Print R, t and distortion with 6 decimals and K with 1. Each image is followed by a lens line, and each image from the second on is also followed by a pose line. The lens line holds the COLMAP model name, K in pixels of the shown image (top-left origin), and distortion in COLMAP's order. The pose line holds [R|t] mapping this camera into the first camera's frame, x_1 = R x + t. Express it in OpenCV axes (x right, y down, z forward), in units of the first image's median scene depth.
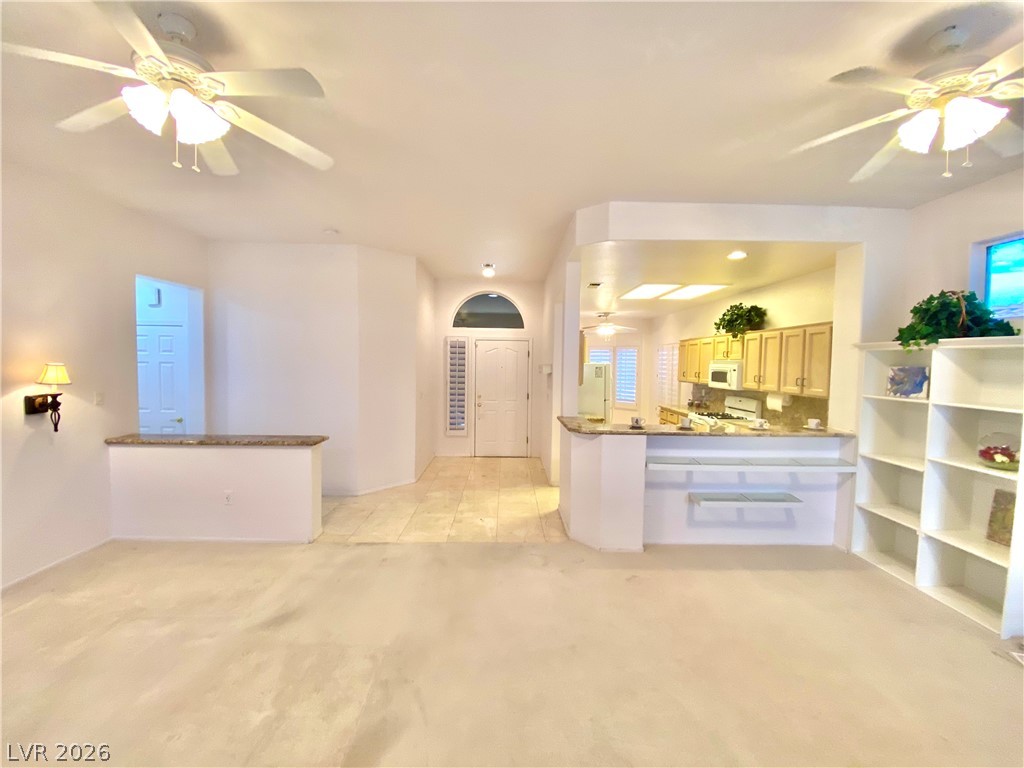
lens RADIAL K [[412.9, 0, 512.0], [0, 412.9, 384.0], [0, 0, 1]] dist [0.024870, -0.021772]
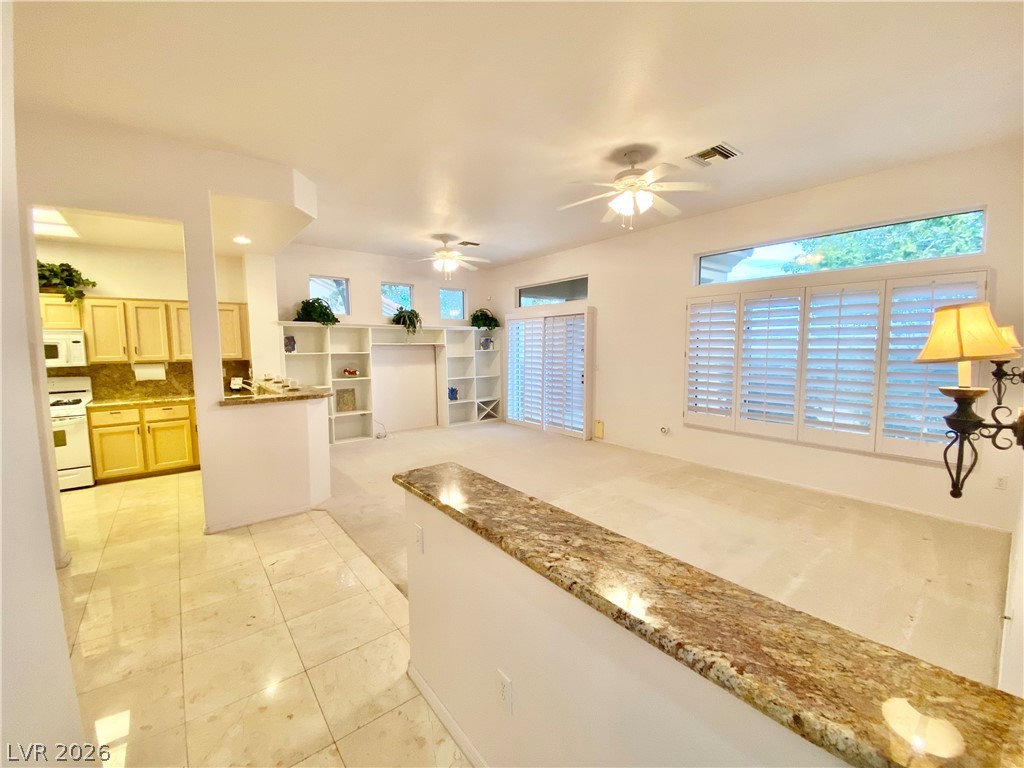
lens RADIAL K [[412.9, 0, 512.0], [0, 412.9, 384.0], [0, 0, 1]] dist [0.047257, -0.035830]
pose [[-0.616094, -0.083385, 0.783247, -0.808447], [0.043084, 0.989325, 0.139214, -0.036424], [-0.786494, 0.119515, -0.605924, 1.061435]]
